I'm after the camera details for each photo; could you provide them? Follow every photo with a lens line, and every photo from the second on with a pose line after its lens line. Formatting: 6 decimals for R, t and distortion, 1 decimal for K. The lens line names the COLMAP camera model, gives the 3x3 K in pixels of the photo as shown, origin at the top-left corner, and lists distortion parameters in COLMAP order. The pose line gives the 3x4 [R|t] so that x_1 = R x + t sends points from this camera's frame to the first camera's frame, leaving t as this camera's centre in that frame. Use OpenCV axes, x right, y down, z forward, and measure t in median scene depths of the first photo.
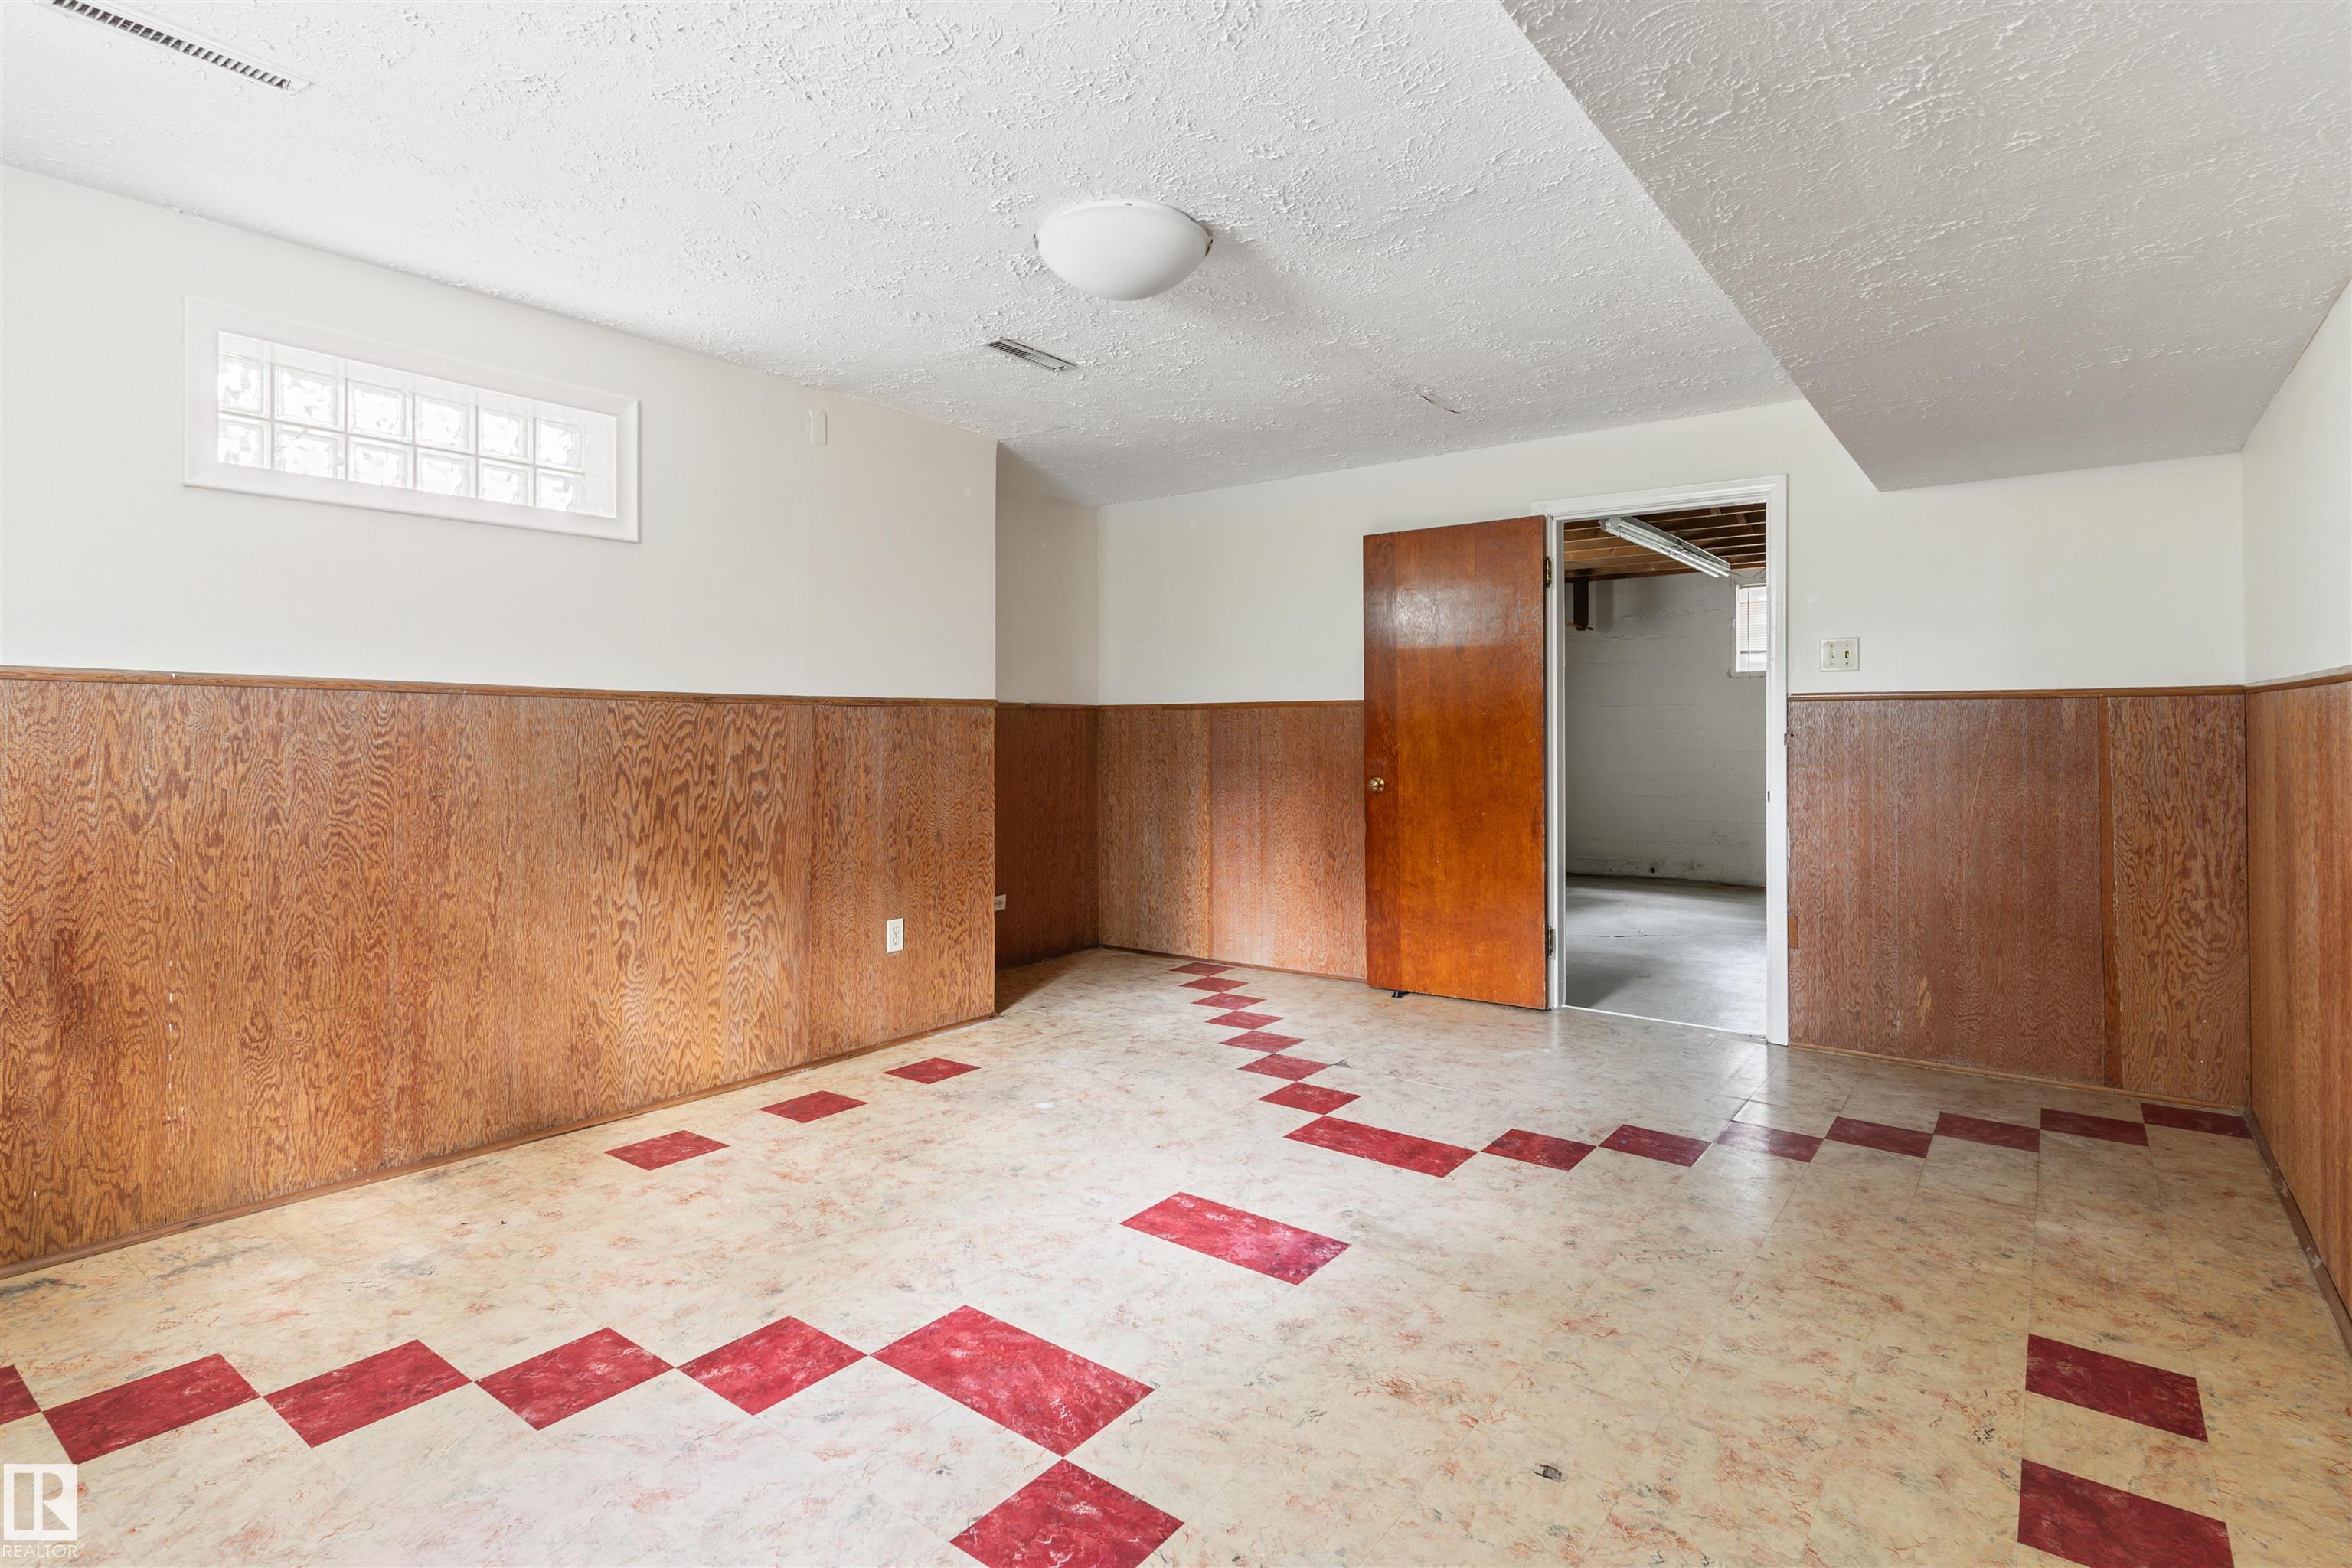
lens RADIAL K [[1128.0, 0, 1165.8], [0, 1128.0, 715.5], [0, 0, 1]] dist [0.001100, 0.000047]
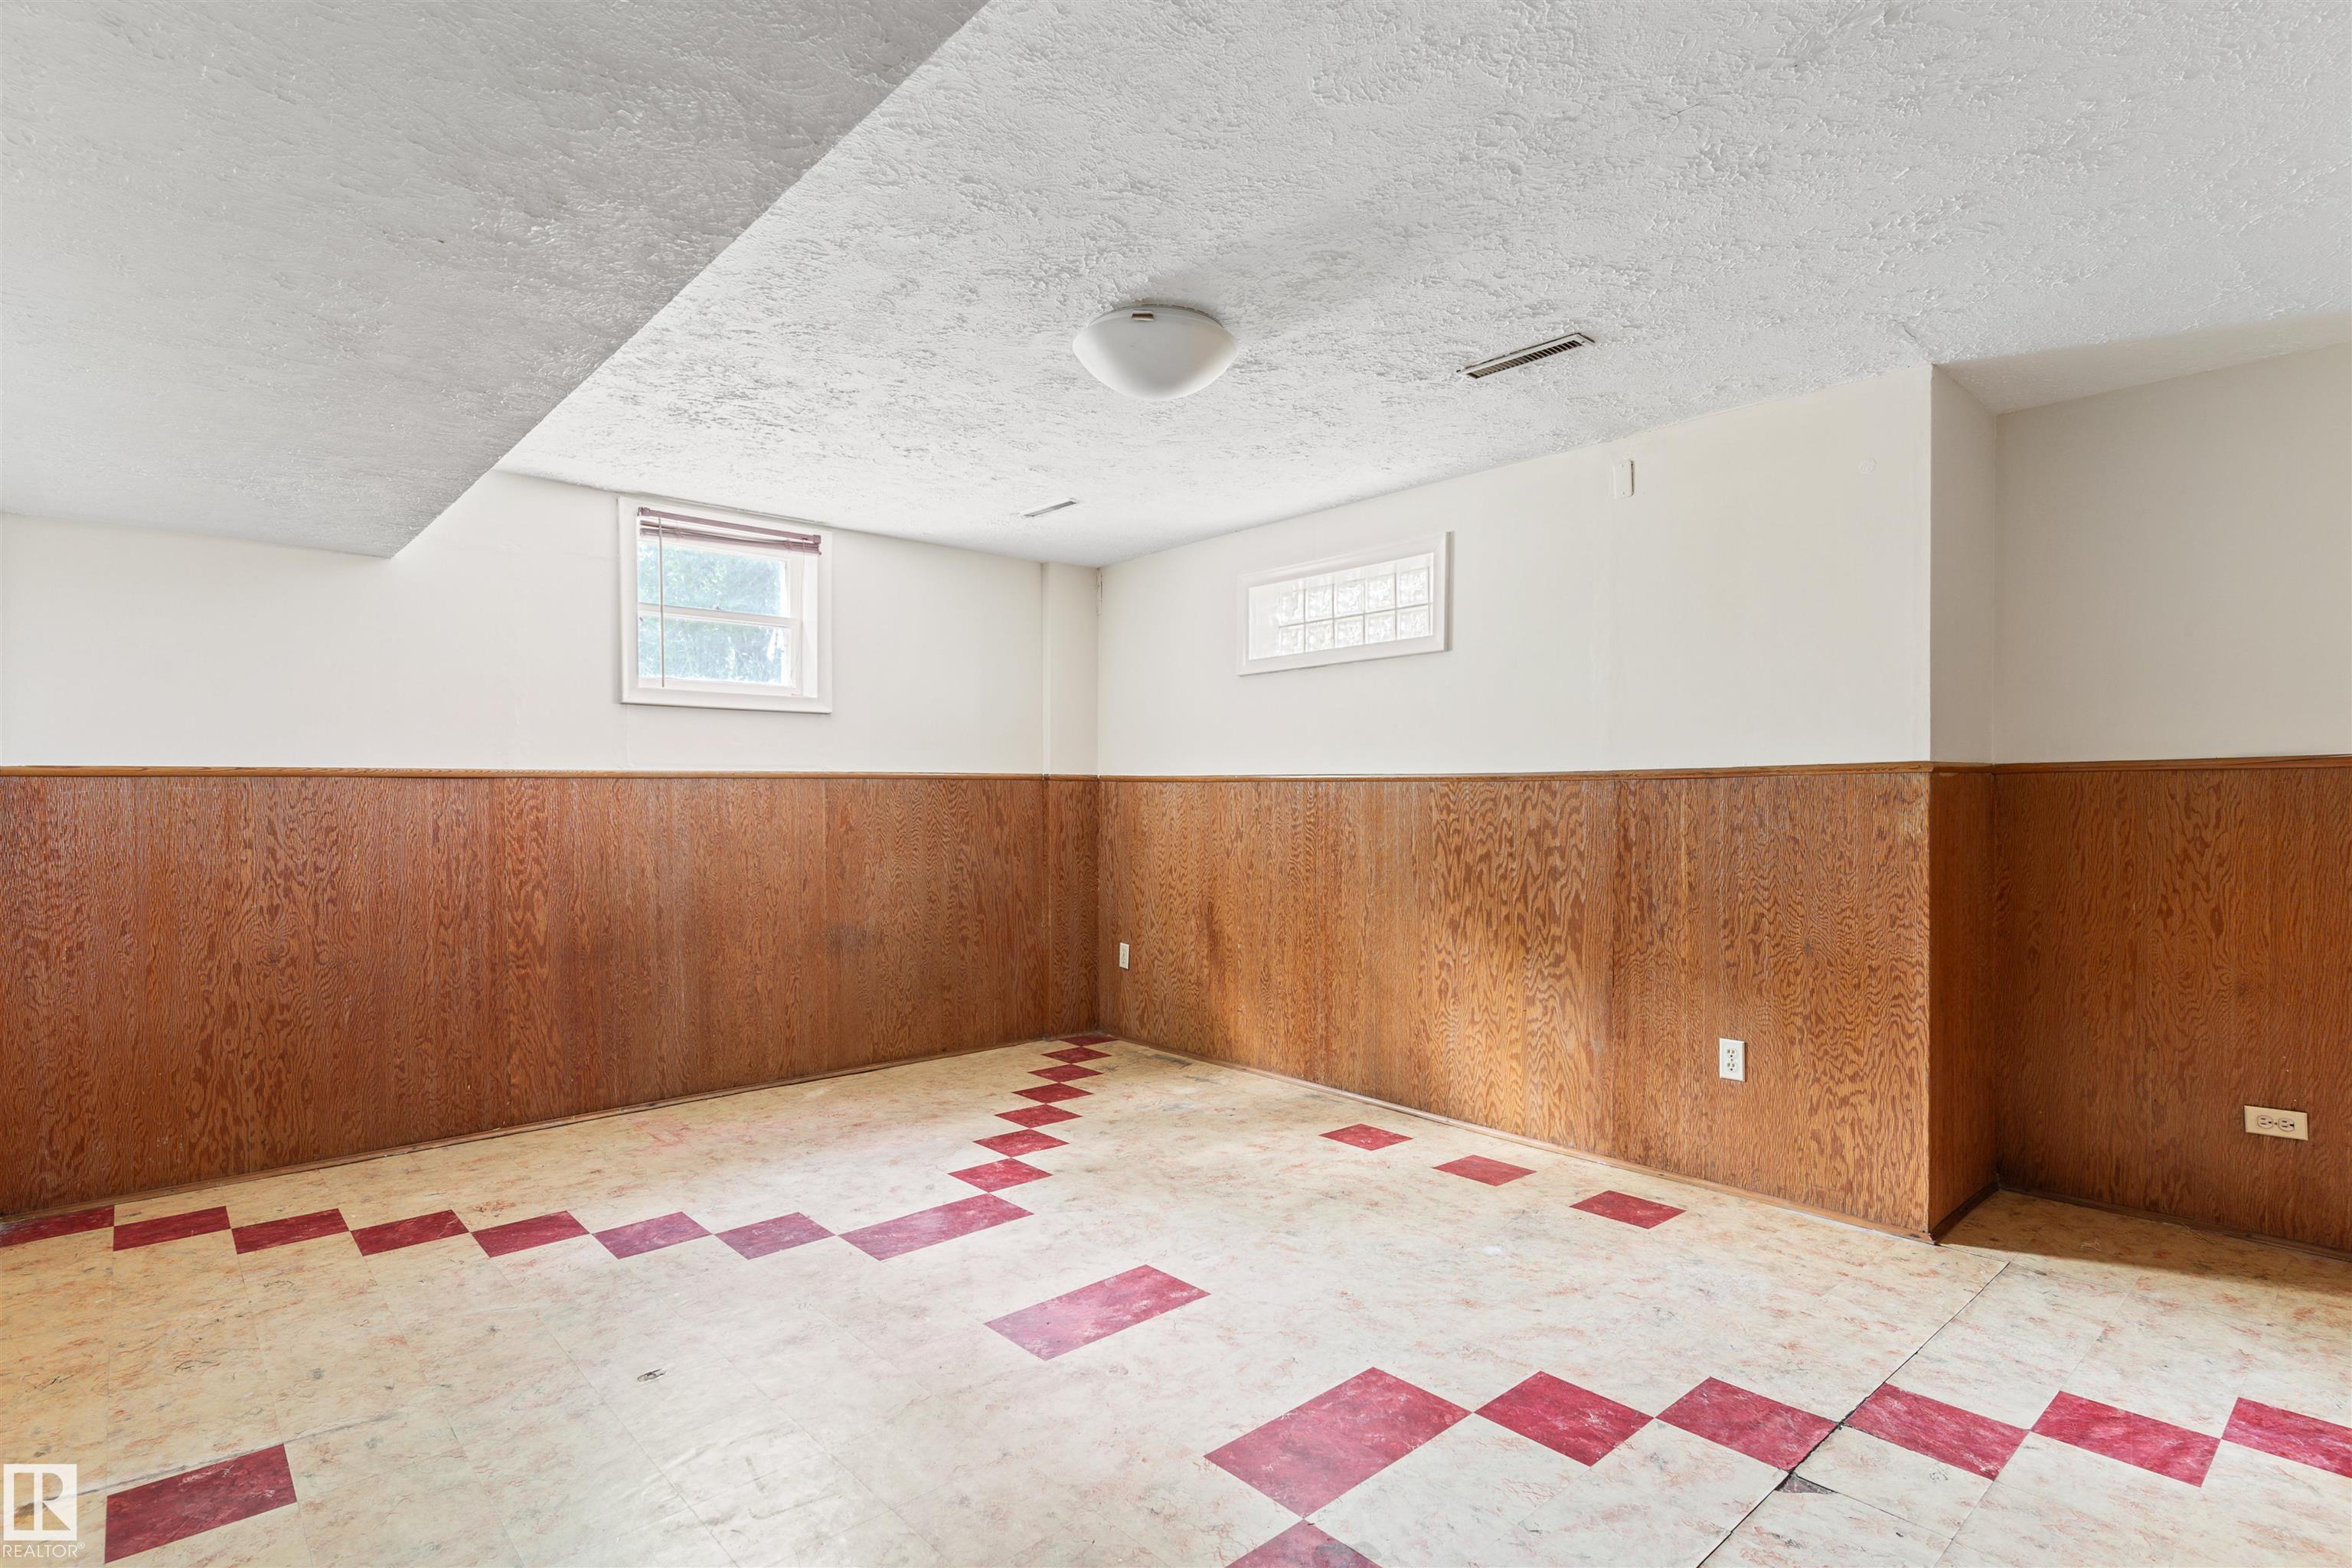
lens RADIAL K [[1128.0, 0, 1174.6], [0, 1128.0, 800.1], [0, 0, 1]] dist [0.001100, 0.000047]
pose [[-0.153314, -0.001108, -0.988177, 0.748186], [0.013418, 0.999905, -0.003203, 0.006831], [0.988086, -0.013751, -0.153284, 0.876517]]
